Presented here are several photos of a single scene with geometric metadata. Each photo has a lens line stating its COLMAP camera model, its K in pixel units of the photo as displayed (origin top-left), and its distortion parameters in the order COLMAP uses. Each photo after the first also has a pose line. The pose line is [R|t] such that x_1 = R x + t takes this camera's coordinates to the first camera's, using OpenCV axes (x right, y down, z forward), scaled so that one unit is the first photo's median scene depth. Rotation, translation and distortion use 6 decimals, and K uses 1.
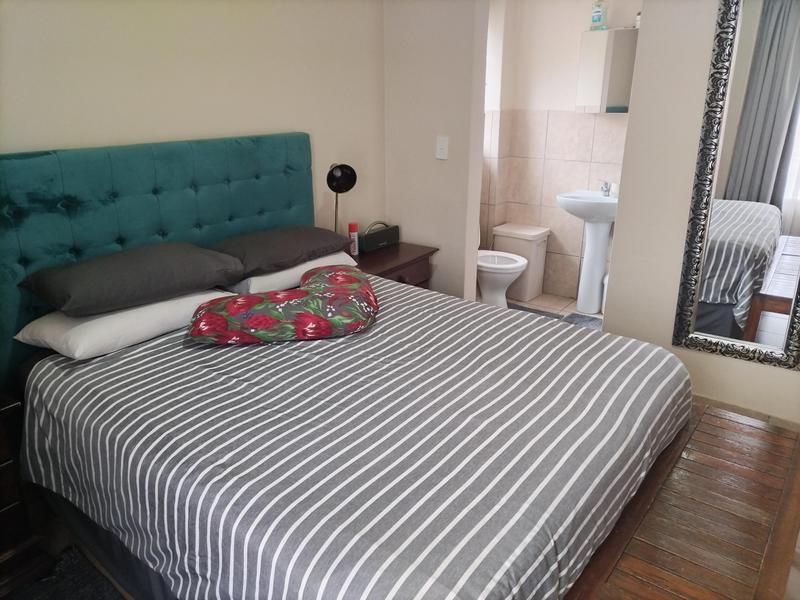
lens RADIAL K [[592.5, 0, 399.4], [0, 592.5, 296.8], [0, 0, 1]] dist [0.037263, -0.033103]
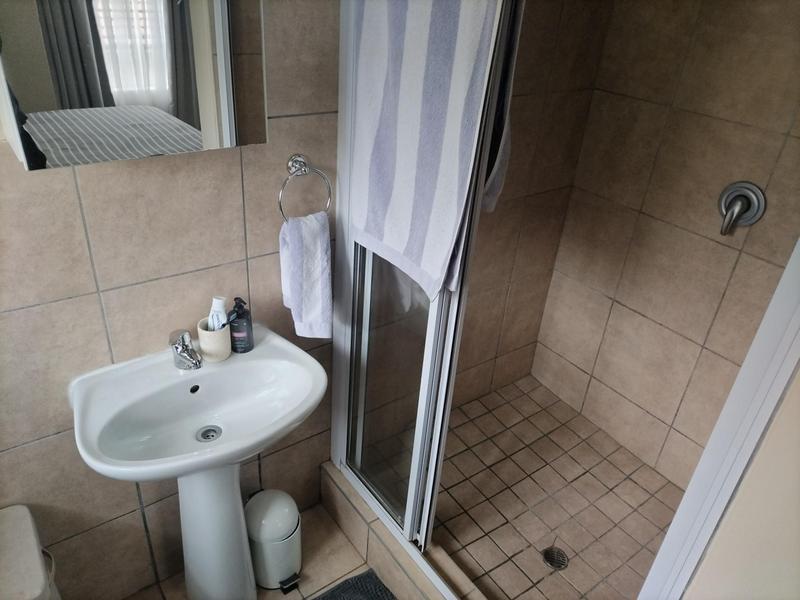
lens RADIAL K [[592.5, 0, 402.8], [0, 592.5, 301.8], [0, 0, 1]] dist [0.037263, -0.033103]
pose [[0.284983, -0.459891, 0.841002, 0.098960], [0.245674, 0.883122, 0.399675, -0.302802], [-0.926514, 0.092712, 0.364658, 0.725172]]
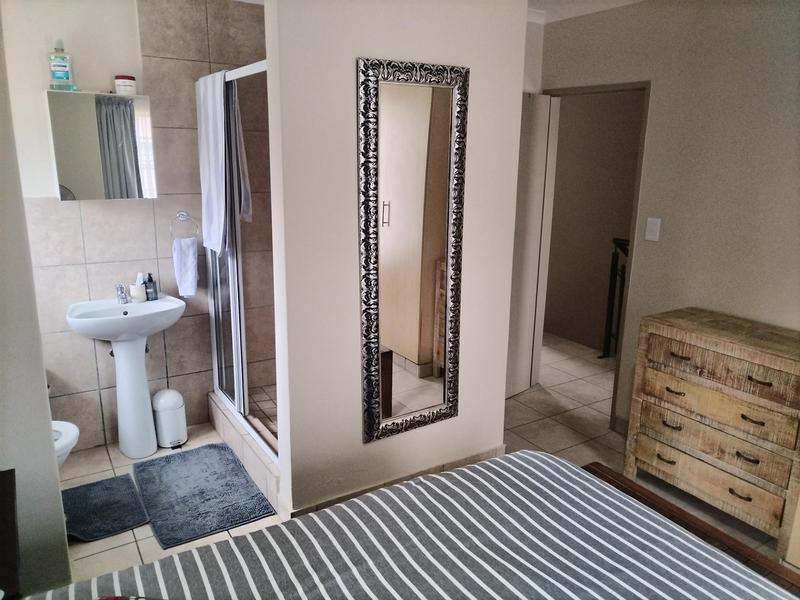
lens RADIAL K [[592.5, 0, 398.3], [0, 592.5, 296.5], [0, 0, 1]] dist [0.037263, -0.033103]
pose [[0.355530, -0.213074, 0.910054, -0.215926], [0.293961, 0.949750, 0.107526, -0.151310], [-0.887235, 0.229292, 0.400300, 0.367547]]
